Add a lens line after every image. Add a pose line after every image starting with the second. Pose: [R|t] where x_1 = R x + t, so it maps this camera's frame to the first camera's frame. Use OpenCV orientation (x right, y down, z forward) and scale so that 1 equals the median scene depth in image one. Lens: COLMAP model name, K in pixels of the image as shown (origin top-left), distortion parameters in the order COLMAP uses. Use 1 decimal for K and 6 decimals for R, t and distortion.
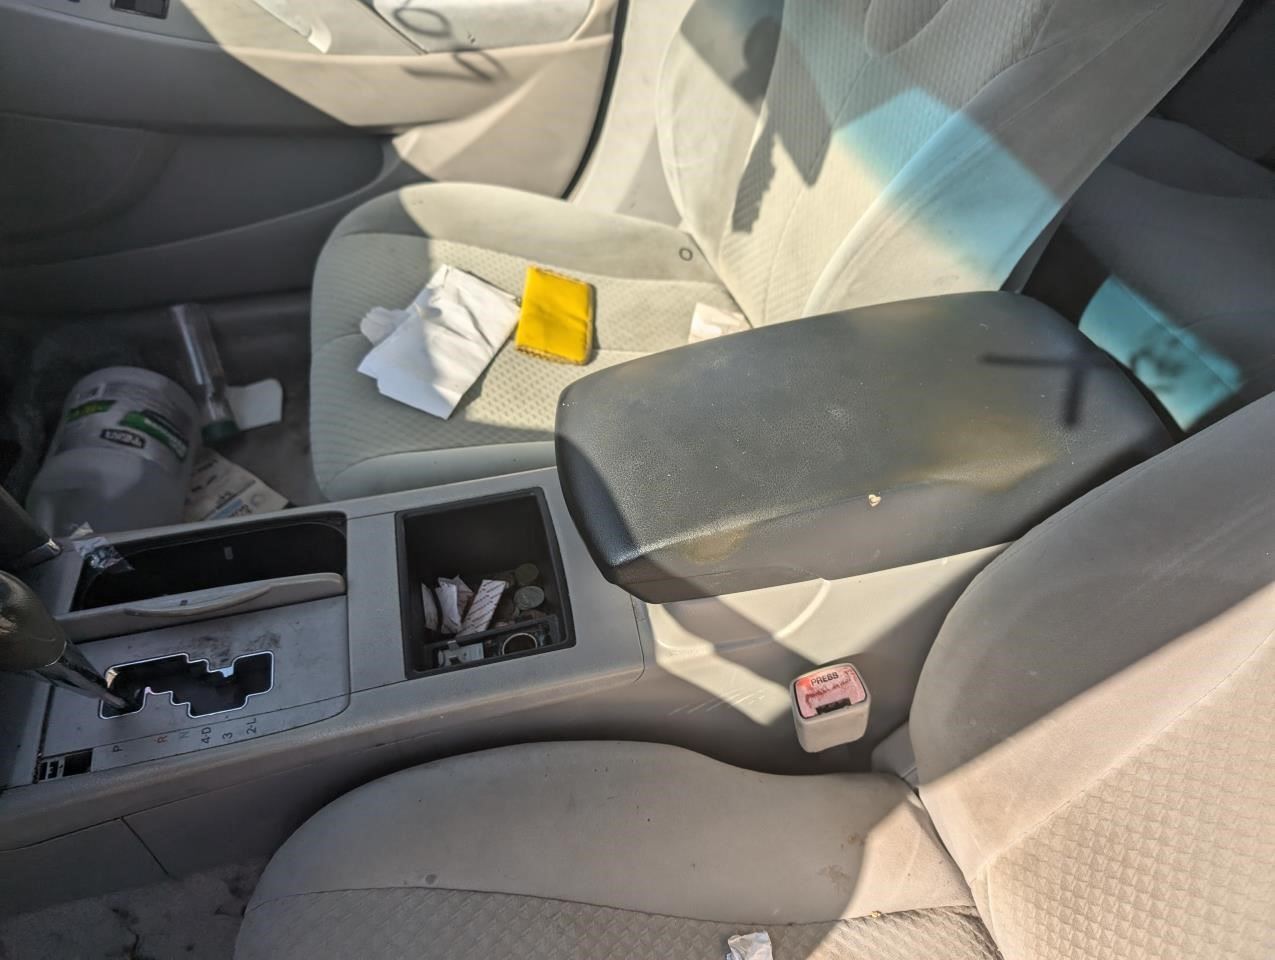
lens RADIAL K [[925.5, 0, 628.3], [0, 925.5, 485.1], [0, 0, 1]] dist [-0.005985, 0.005288]
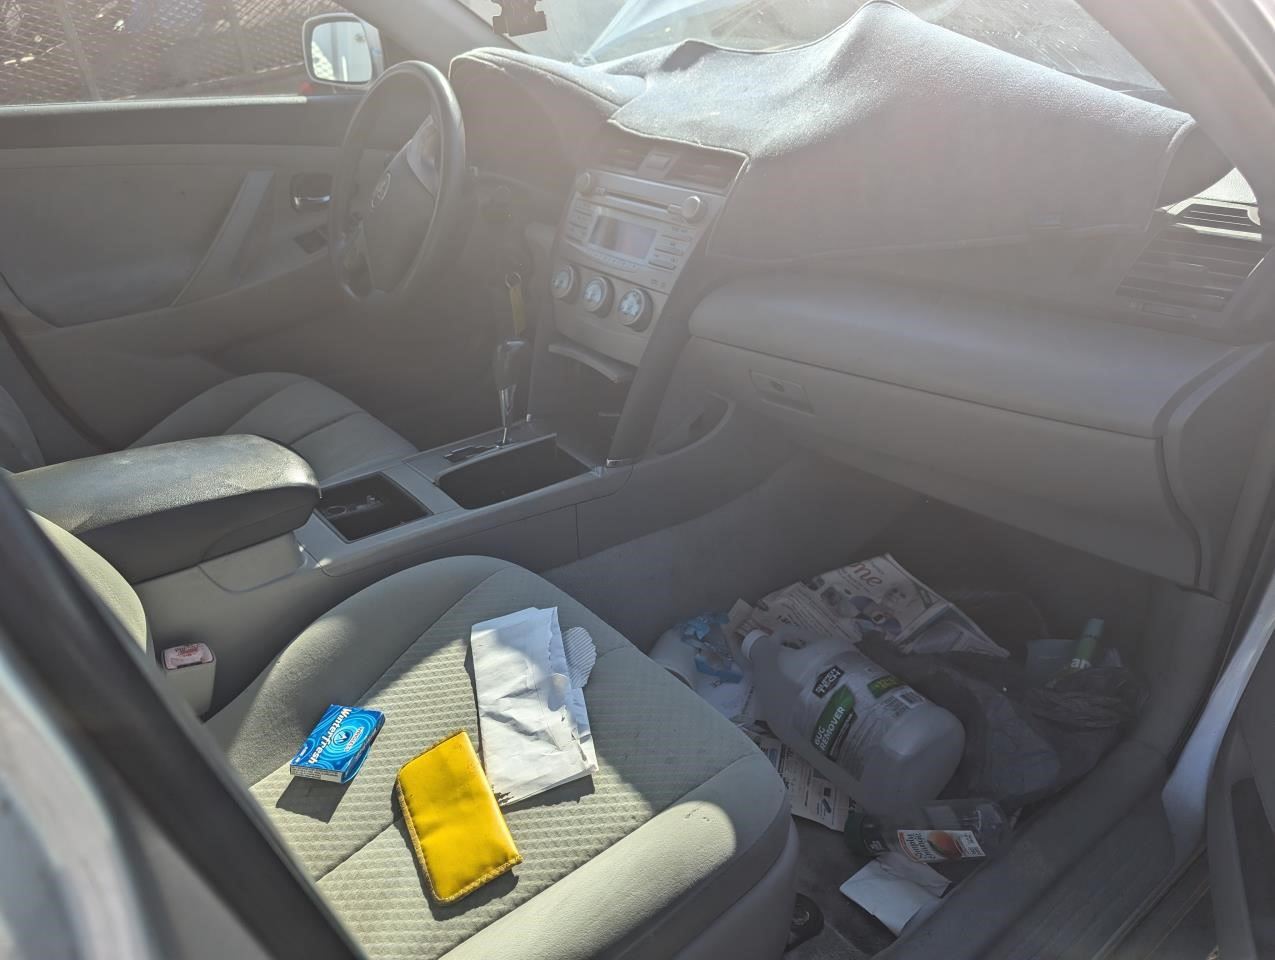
lens RADIAL K [[925.5, 0, 638.8], [0, 925.5, 477.0], [0, 0, 1]] dist [-0.005985, 0.005288]
pose [[-0.895963, 0.224625, -0.383138, 0.022038], [-0.311901, 0.295907, 0.902860, -1.054372], [0.316179, 0.928430, -0.195061, 0.925550]]
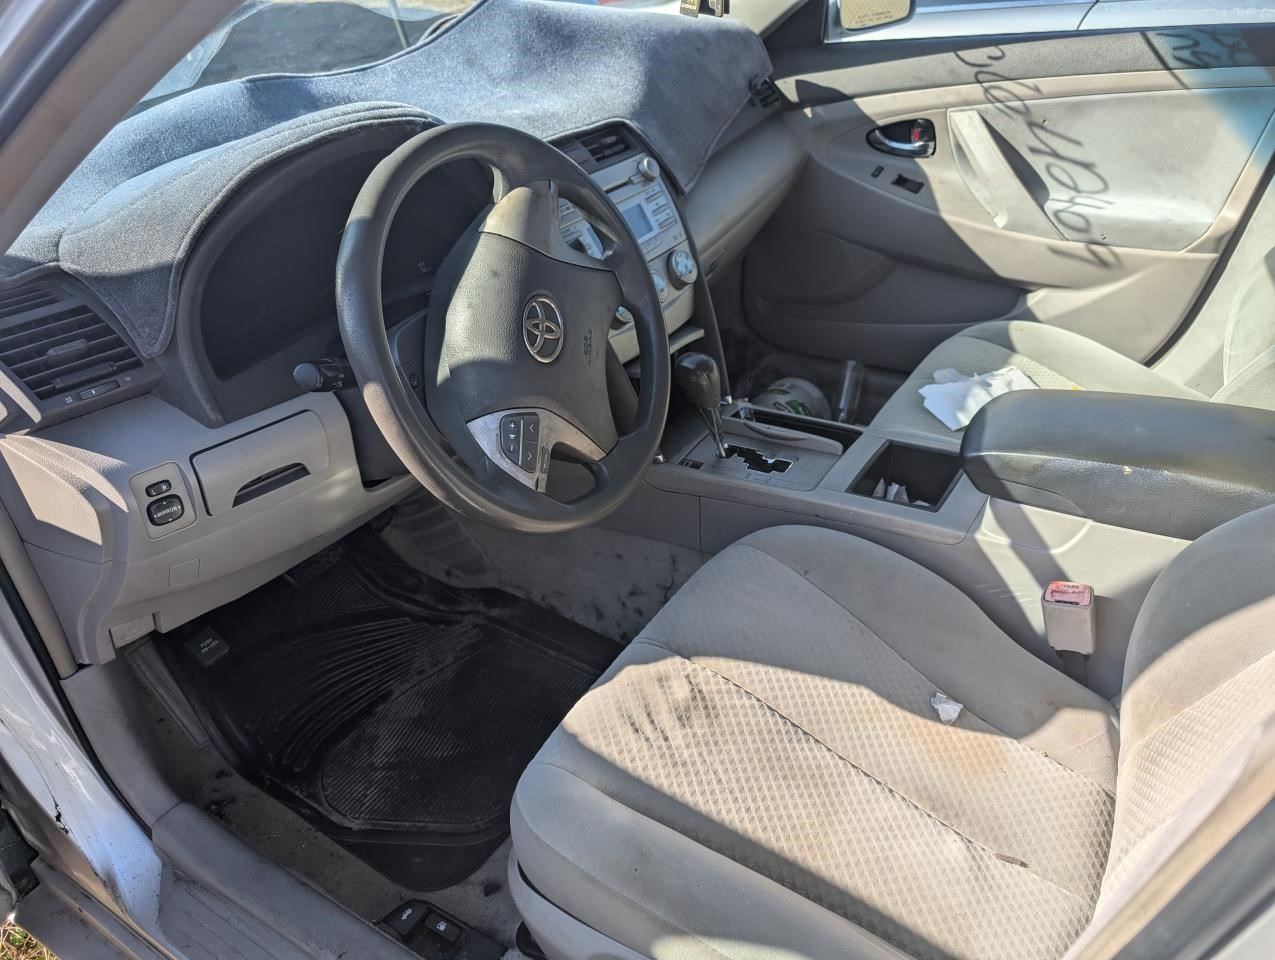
lens RADIAL K [[925.5, 0, 641.6], [0, 925.5, 480.4], [0, 0, 1]] dist [-0.005985, 0.005288]
pose [[0.703936, 0.328666, -0.629644, 0.367226], [-0.464164, 0.883877, -0.057559, 0.278468], [0.537611, 0.332776, 0.774748, -0.389860]]
